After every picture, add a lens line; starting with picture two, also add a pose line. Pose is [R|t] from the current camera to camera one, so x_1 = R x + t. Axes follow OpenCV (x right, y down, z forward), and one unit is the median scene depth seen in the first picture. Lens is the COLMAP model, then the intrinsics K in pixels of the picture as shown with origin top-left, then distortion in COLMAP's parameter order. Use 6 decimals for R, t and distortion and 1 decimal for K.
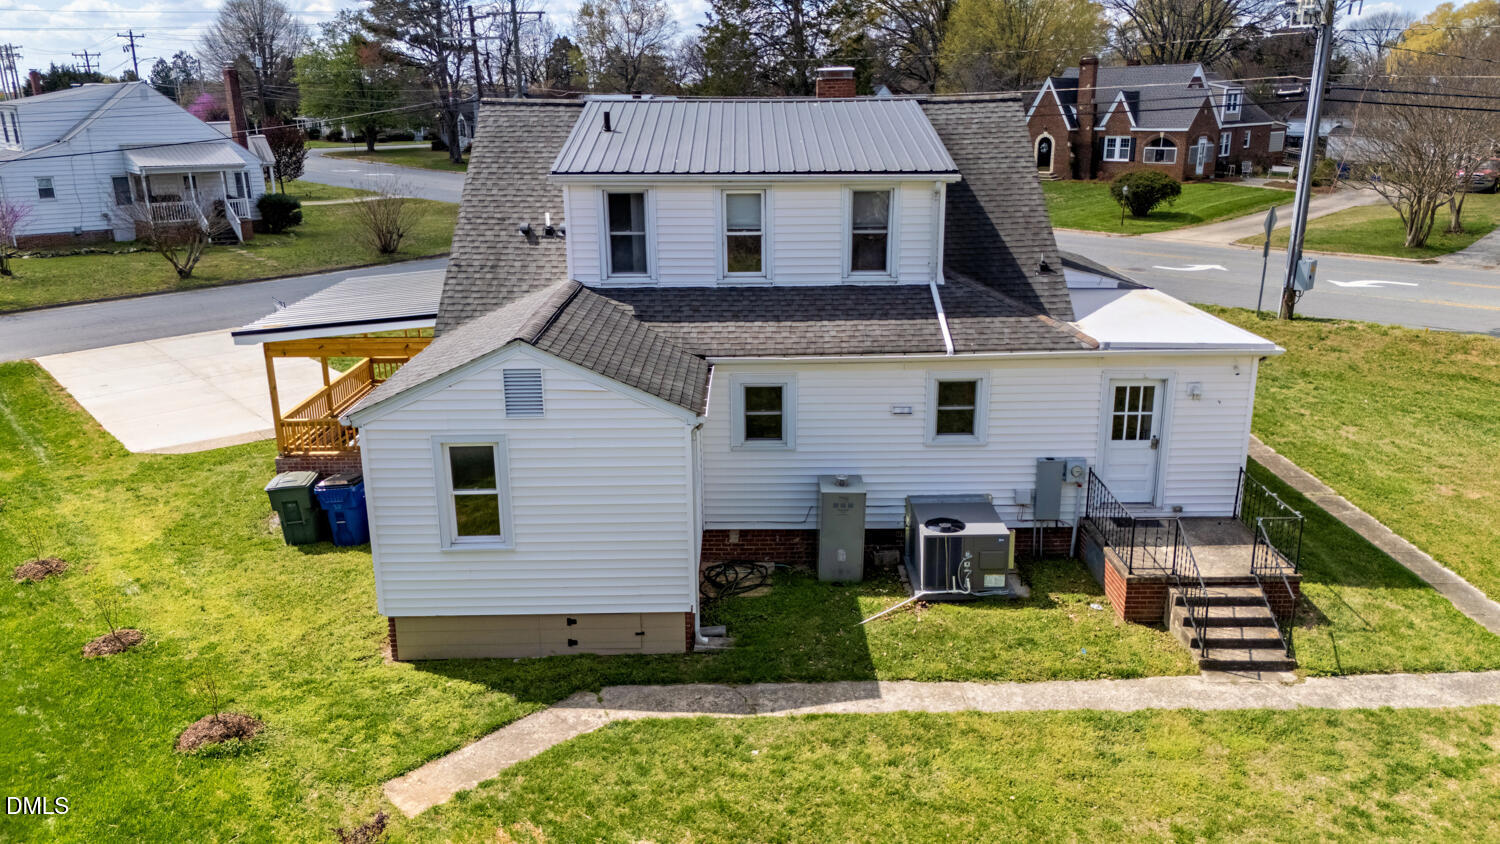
lens RADIAL K [[1101.1, 0, 750.0], [0, 1101.1, 422.0], [0, 0, 1]] dist [0.085599, -0.094504]
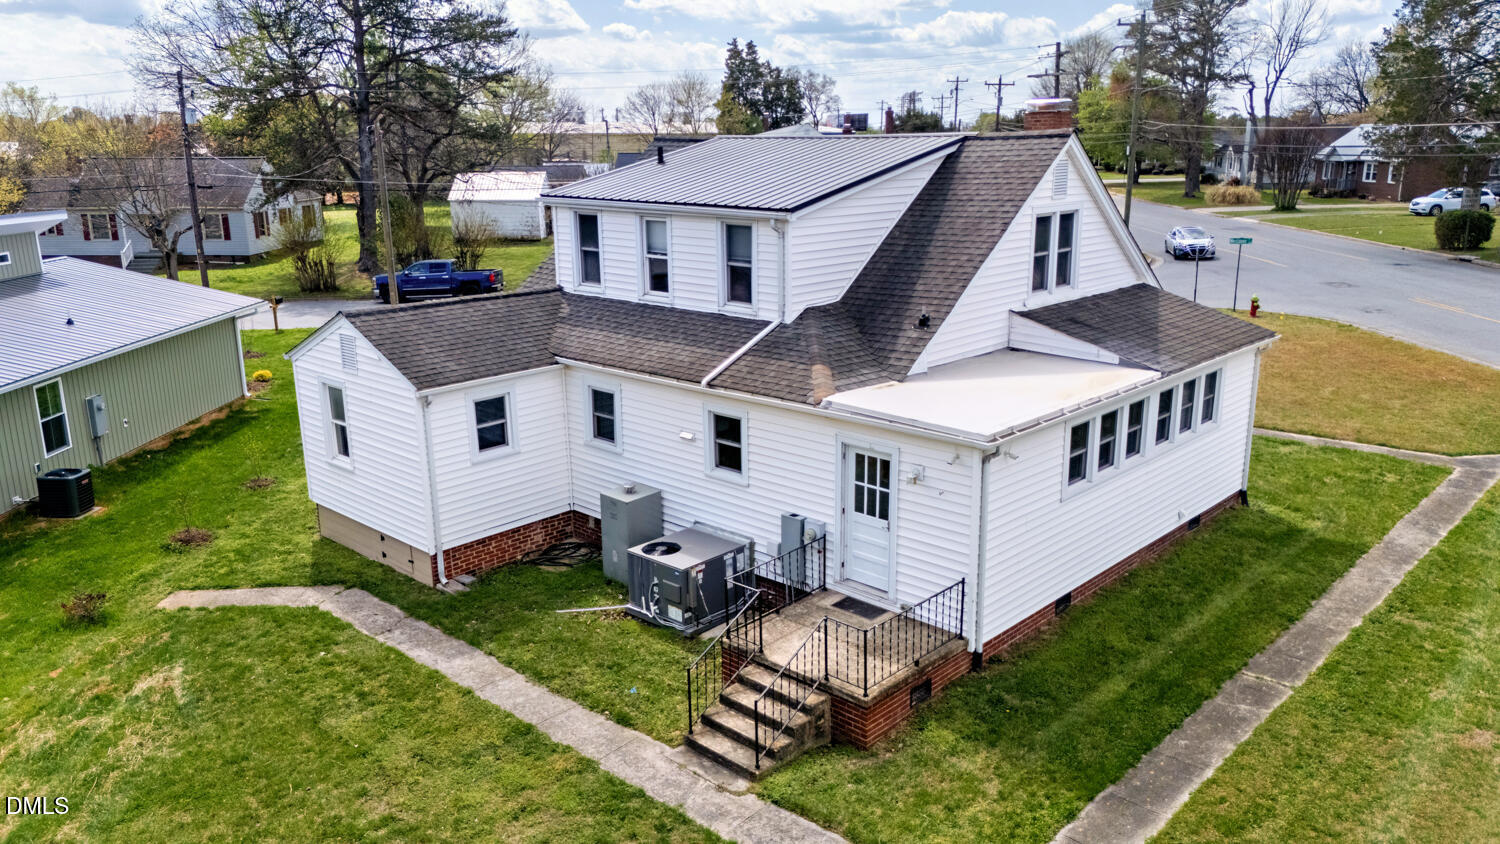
lens RADIAL K [[1101.1, 0, 750.0], [0, 1101.1, 422.0], [0, 0, 1]] dist [0.085599, -0.094504]
pose [[0.722278, 0.174122, -0.669325, 0.890364], [-0.192178, 0.980204, 0.047614, -0.085450], [0.664366, 0.094239, 0.741442, 0.282202]]
